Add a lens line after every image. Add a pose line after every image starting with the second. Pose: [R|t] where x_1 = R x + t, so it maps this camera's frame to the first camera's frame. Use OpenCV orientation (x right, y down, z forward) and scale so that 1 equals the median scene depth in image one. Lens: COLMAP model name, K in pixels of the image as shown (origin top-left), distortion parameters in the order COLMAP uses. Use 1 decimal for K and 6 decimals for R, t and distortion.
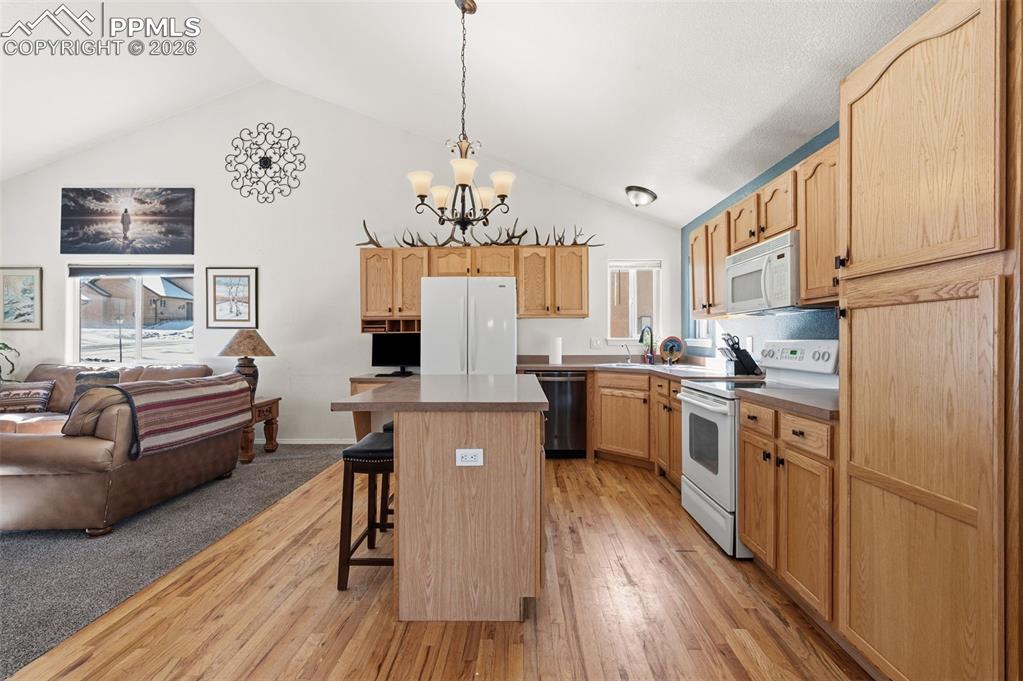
lens RADIAL K [[458.6, 0, 515.0], [0, 458.6, 337.9], [0, 0, 1]] dist [0.000851, -0.000089]
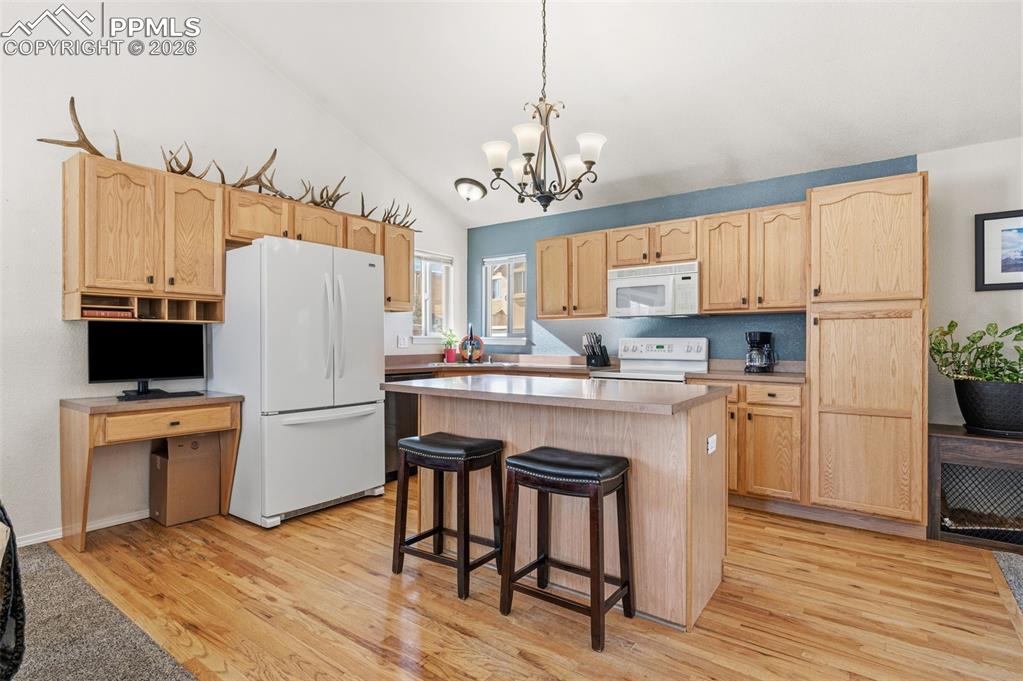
lens RADIAL K [[517.5, 0, 510.6], [0, 517.5, 338.5], [0, 0, 1]] dist [-0.003317, -0.000539]
pose [[0.568234, 0.009314, 0.822814, -0.511910], [-0.007404, 0.999953, -0.006206, 0.010631], [-0.822834, -0.002565, 0.568277, 0.267967]]
